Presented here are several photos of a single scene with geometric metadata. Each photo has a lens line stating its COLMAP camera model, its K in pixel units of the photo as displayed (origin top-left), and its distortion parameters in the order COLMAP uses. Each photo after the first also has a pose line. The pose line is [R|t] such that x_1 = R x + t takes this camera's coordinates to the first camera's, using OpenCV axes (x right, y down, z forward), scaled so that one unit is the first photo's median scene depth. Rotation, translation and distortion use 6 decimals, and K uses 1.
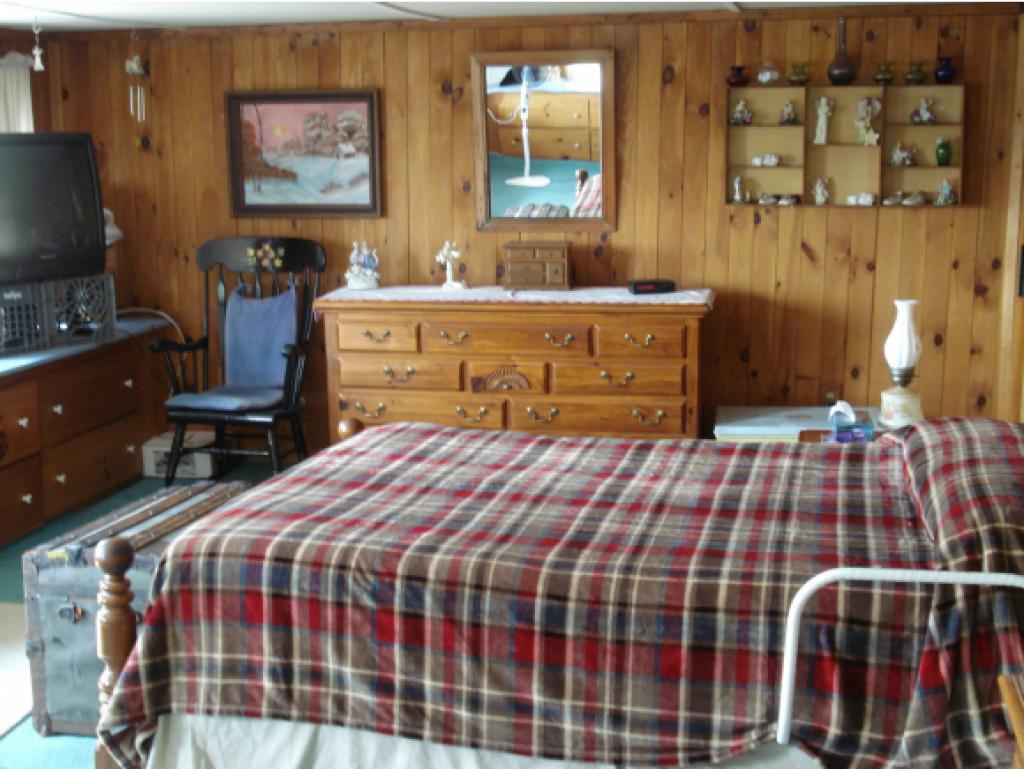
lens RADIAL K [[1380.2, 0, 512.0], [0, 1380.2, 384.5], [0, 0, 1]] dist [-0.001391, -0.102538]
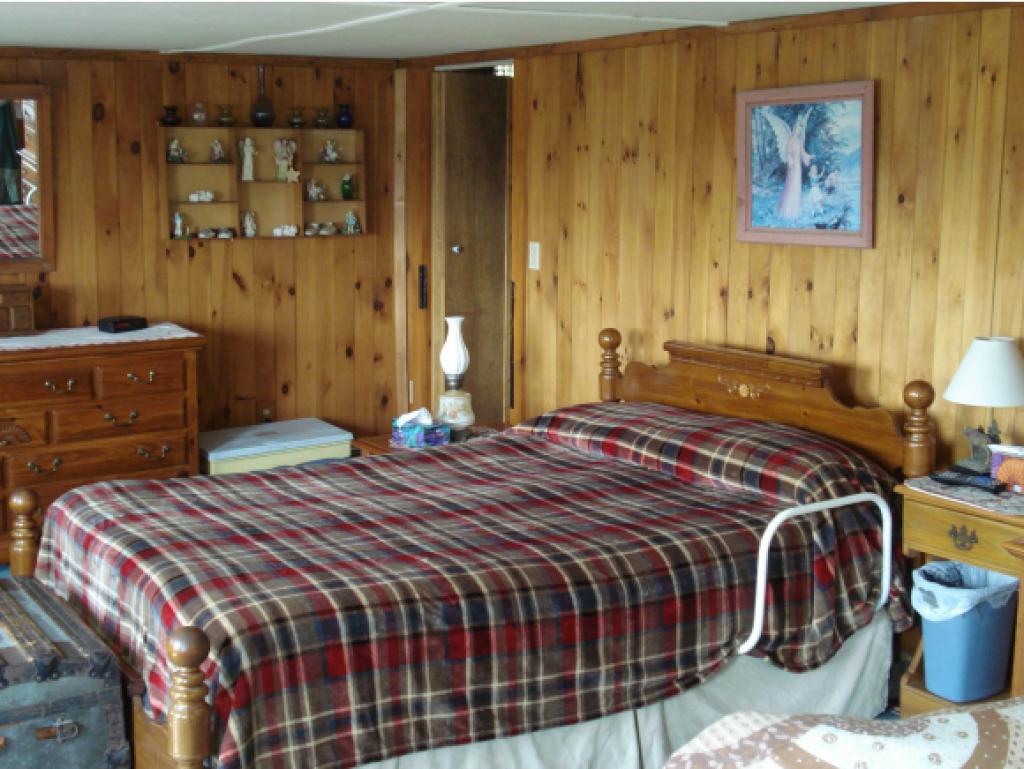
lens RADIAL K [[1380.2, 0, 512.0], [0, 1380.2, 384.5], [0, 0, 1]] dist [-0.001391, -0.102538]
pose [[0.711499, -0.105442, 0.694731, -0.412428], [0.113546, 0.992936, 0.034415, -0.031207], [-0.693452, 0.054398, 0.718446, 0.094420]]
